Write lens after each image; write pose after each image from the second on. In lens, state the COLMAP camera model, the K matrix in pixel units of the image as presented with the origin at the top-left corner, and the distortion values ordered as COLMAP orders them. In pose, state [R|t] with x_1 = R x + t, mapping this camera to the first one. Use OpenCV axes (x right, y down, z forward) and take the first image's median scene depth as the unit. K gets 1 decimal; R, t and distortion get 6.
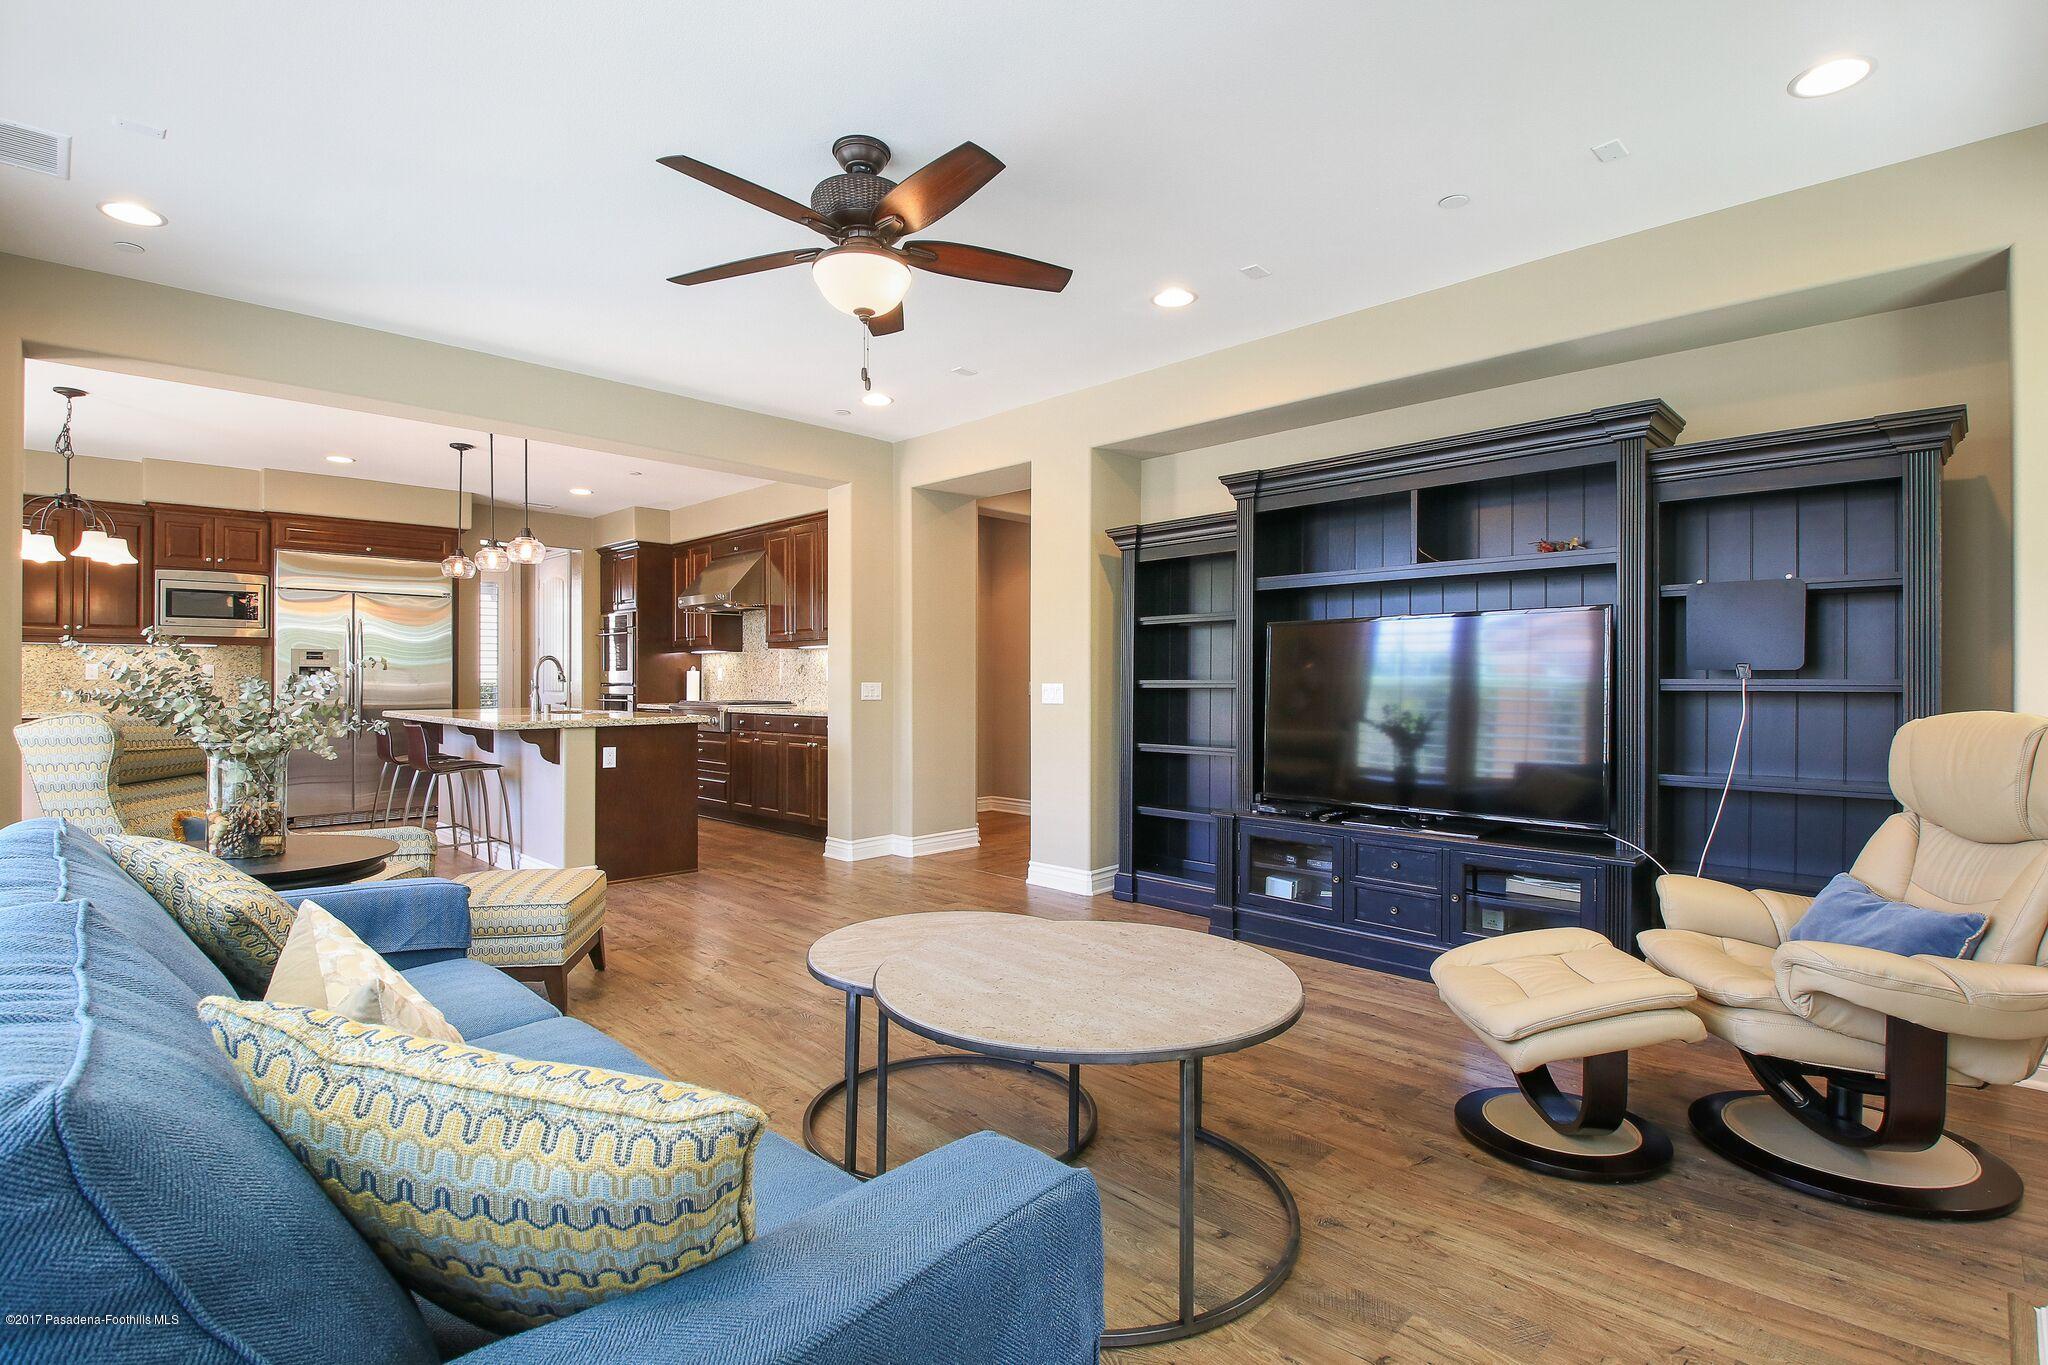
lens RADIAL K [[940.4, 0, 1013.9], [0, 940.4, 683.6], [0, 0, 1]] dist [-0.014975, 0.002924]
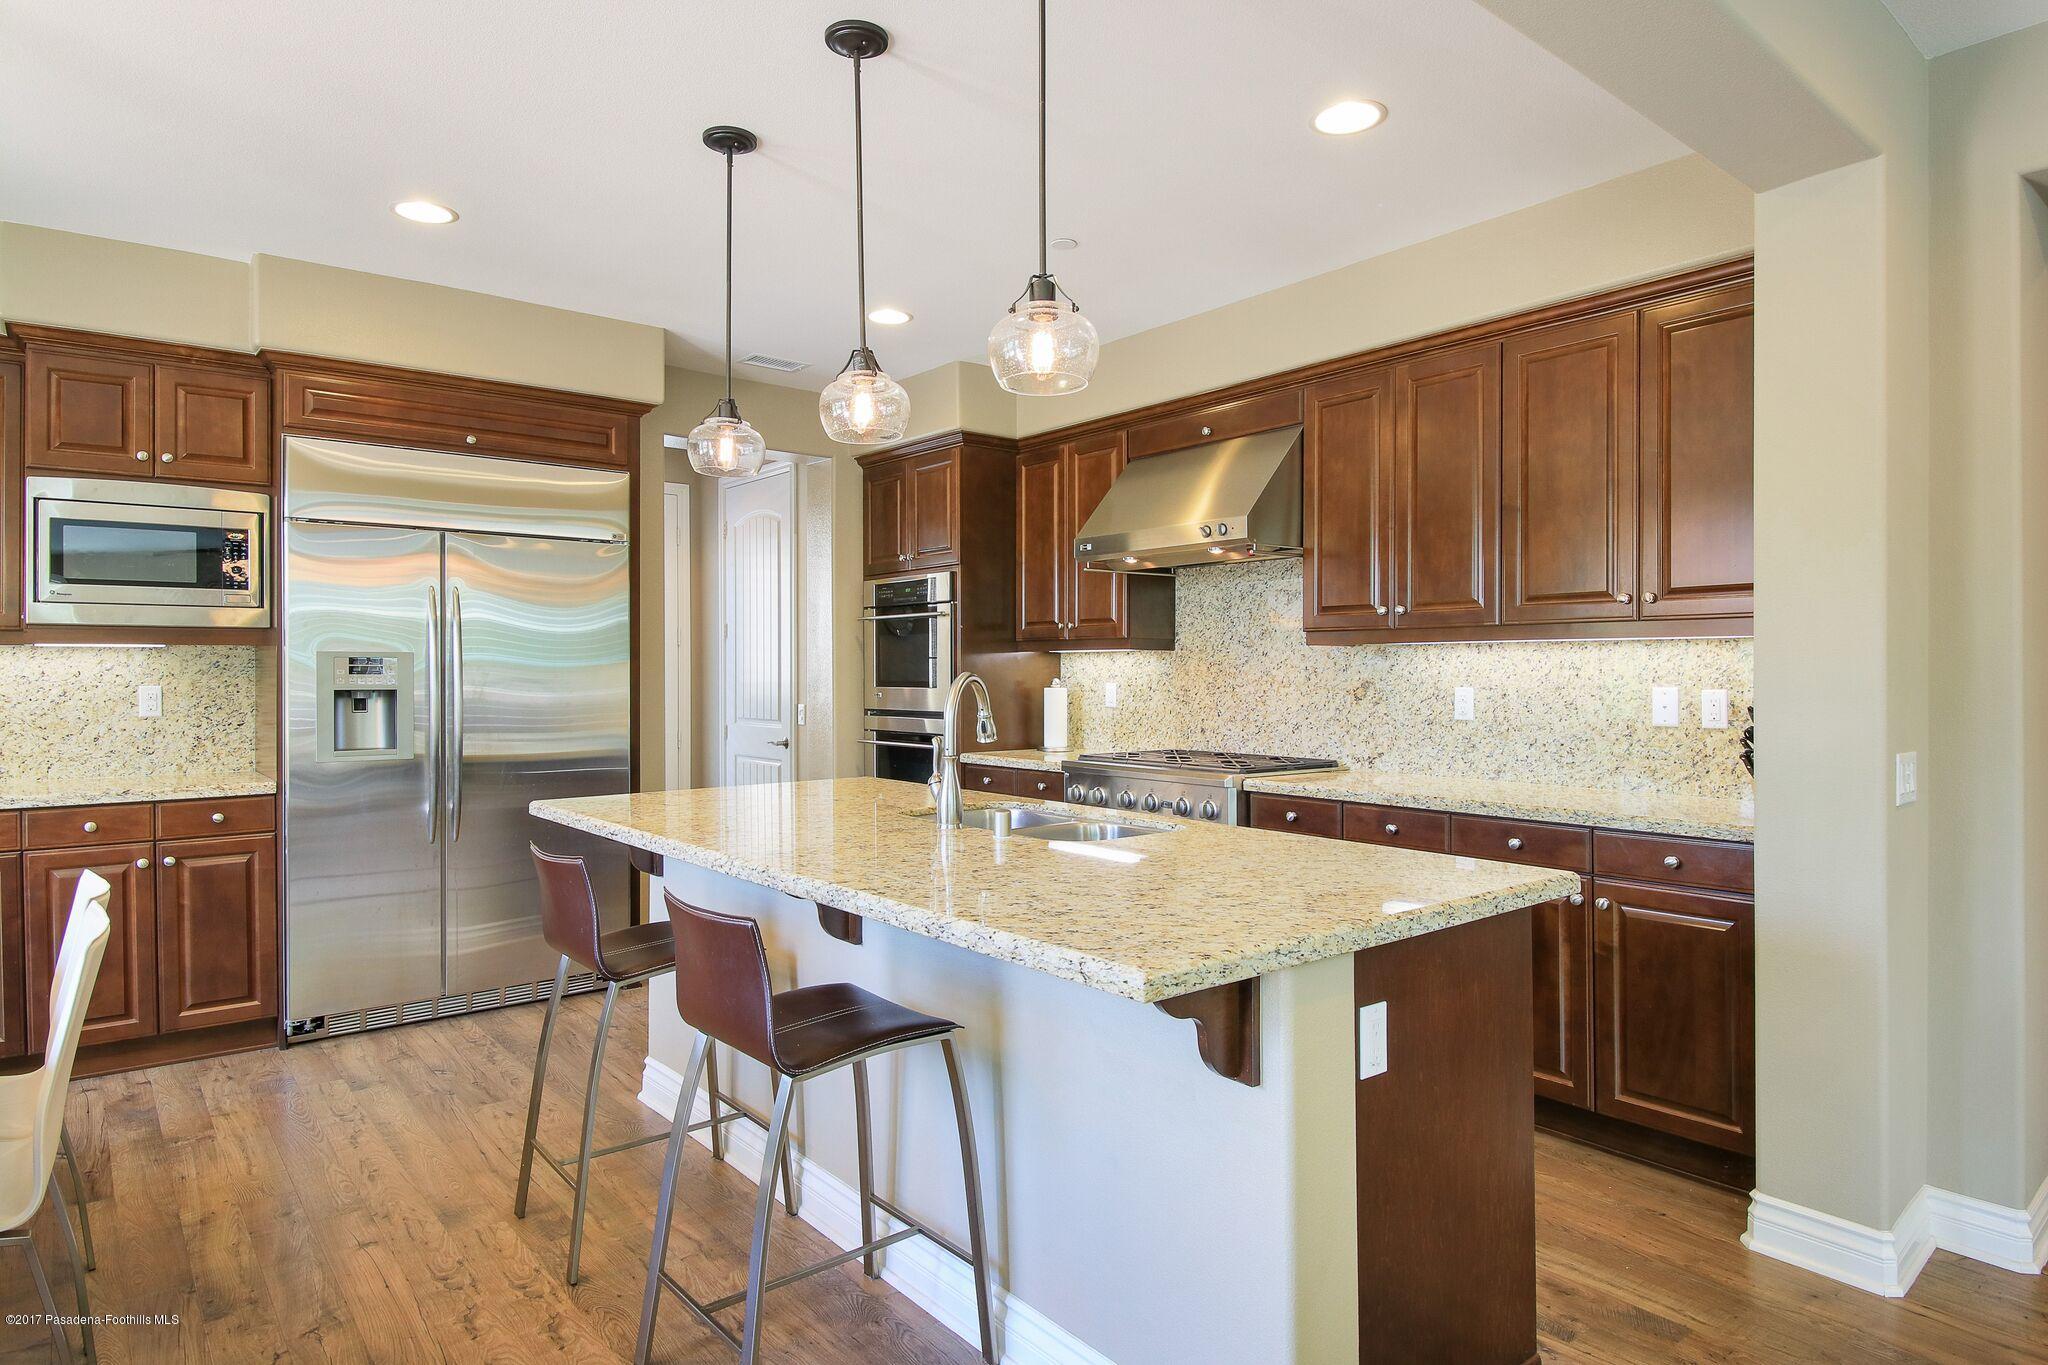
lens RADIAL K [[1162.9, 0, 1025.8], [0, 1162.9, 685.0], [0, 0, 1]] dist [0.016556, -0.008624]
pose [[0.994480, -0.001189, -0.104915, -0.355649], [0.001995, 0.999969, 0.007578, -0.024059], [0.104903, -0.007746, 0.994452, 0.448726]]
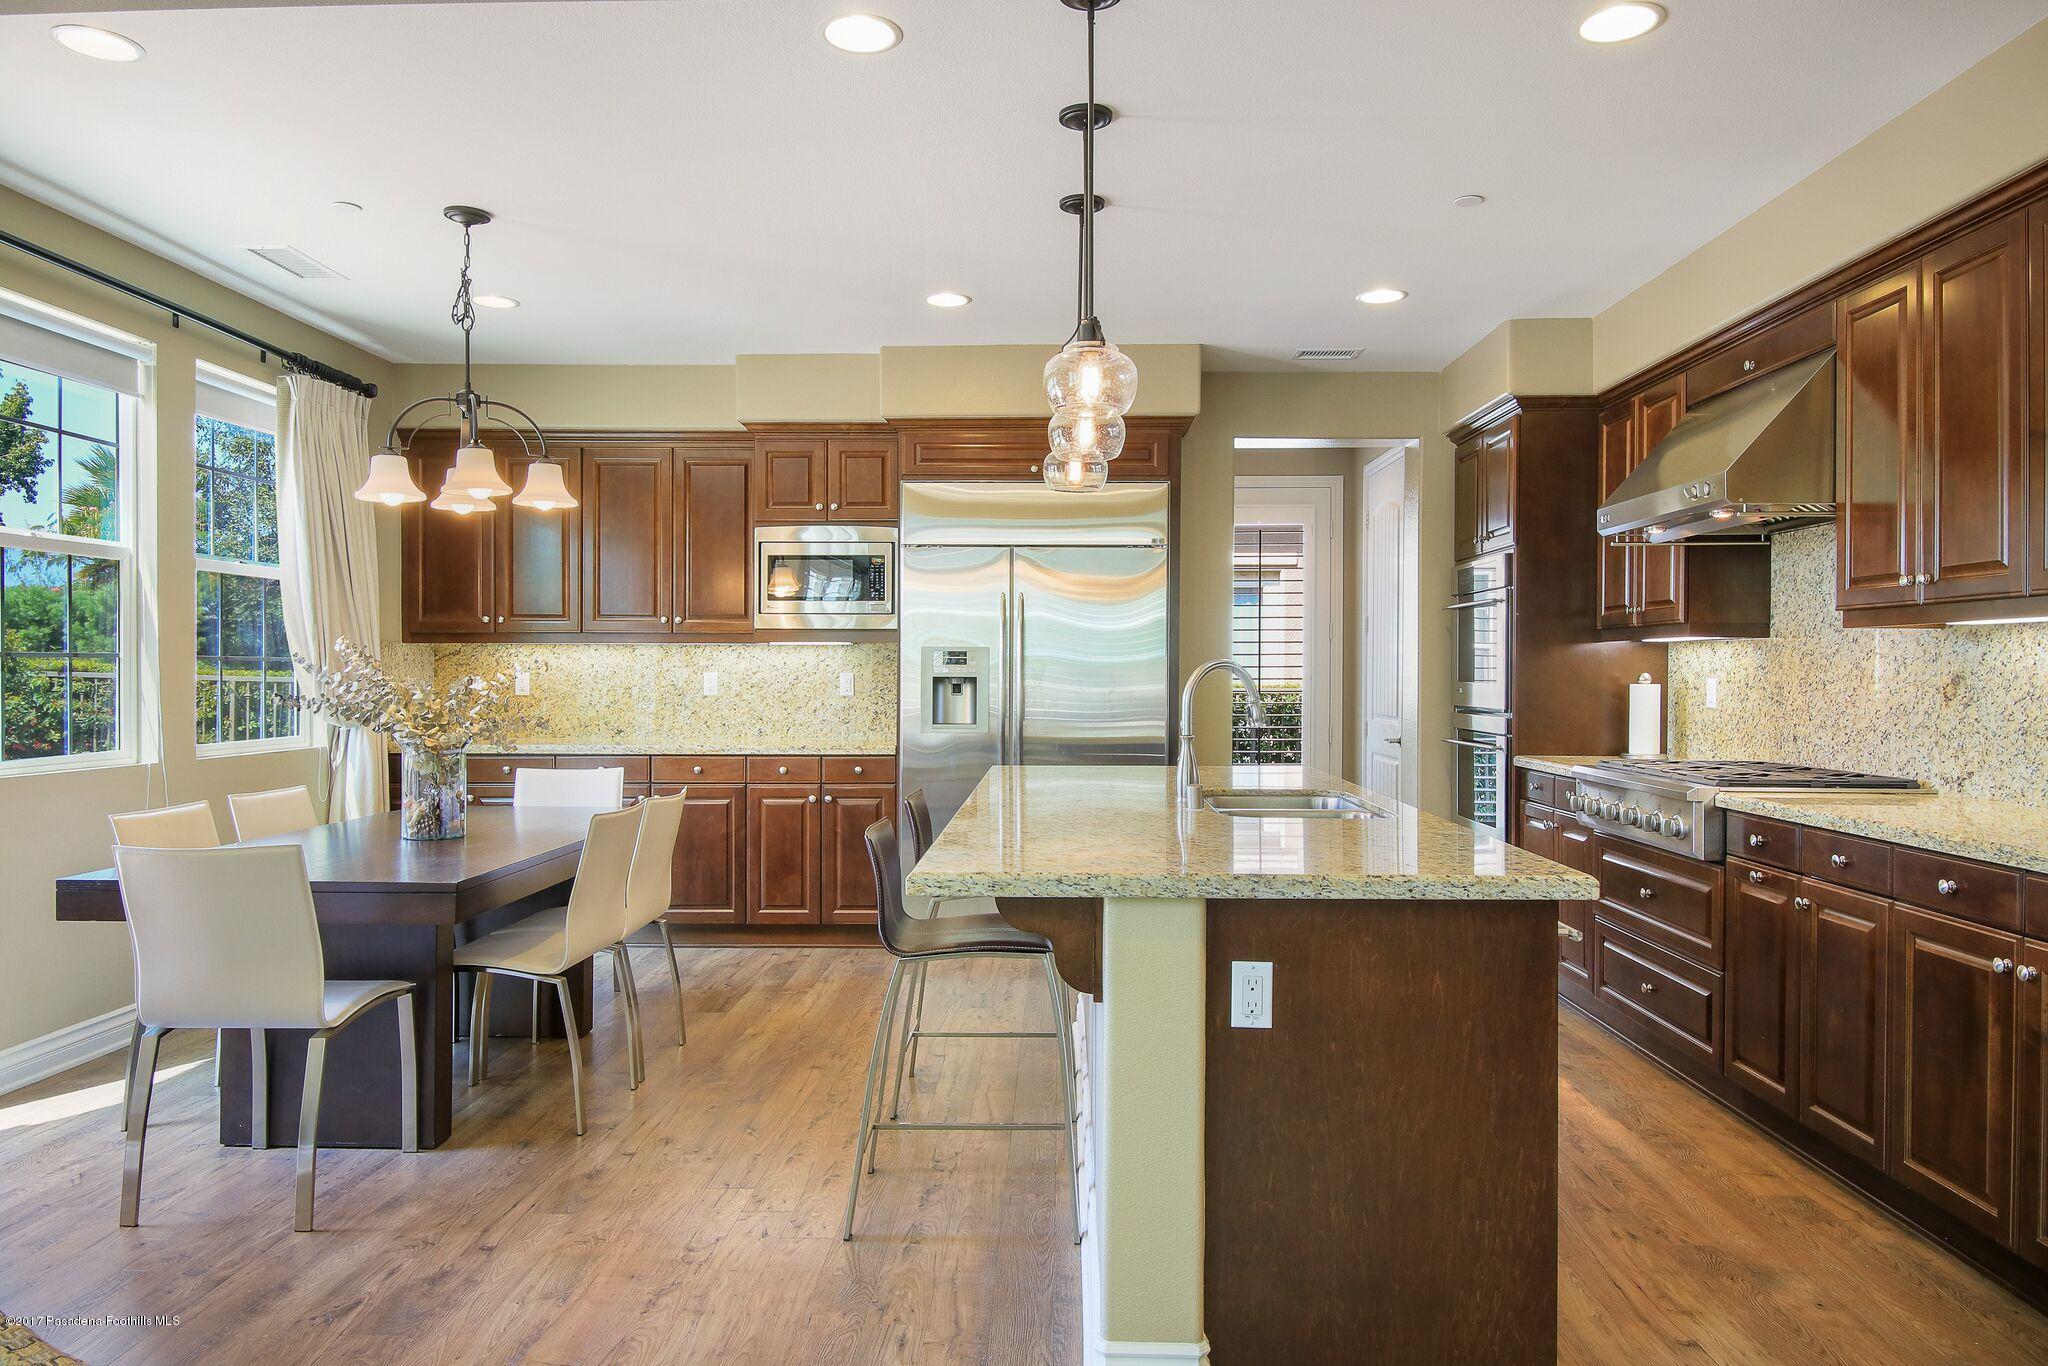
lens RADIAL K [[1318.6, 0, 1016.8], [0, 1318.6, 676.5], [0, 0, 1]] dist [0.001012, -0.012052]
pose [[0.682630, 0.004043, -0.730753, -0.118212], [-0.005613, 0.999984, 0.000289, -0.018639], [0.730743, 0.003904, 0.682642, 0.458690]]
